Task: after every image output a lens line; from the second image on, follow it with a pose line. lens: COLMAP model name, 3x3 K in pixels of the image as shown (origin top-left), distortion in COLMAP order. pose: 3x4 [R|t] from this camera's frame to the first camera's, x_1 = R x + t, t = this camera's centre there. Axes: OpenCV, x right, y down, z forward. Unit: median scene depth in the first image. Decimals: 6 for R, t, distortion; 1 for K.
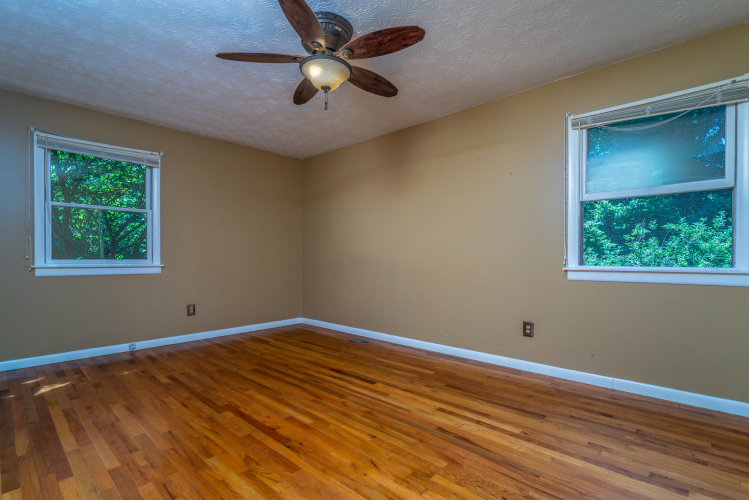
lens RADIAL K [[349.2, 0, 375.4], [0, 349.2, 250.8], [0, 0, 1]] dist [-0.002032, -0.000775]
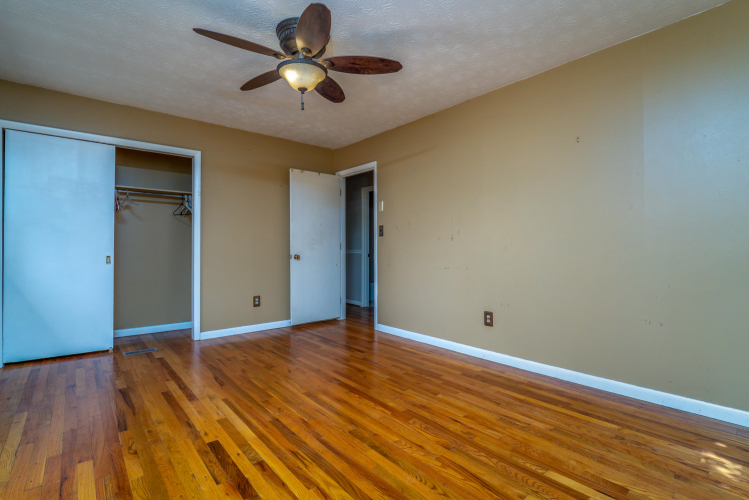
lens RADIAL K [[349.2, 0, 375.4], [0, 349.2, 250.8], [0, 0, 1]] dist [-0.002032, -0.000775]
pose [[-0.991650, 0.003640, 0.128904, -0.471131], [0.003601, 0.999993, -0.000537, 0.021566], [-0.128905, -0.000068, -0.991657, 1.929969]]
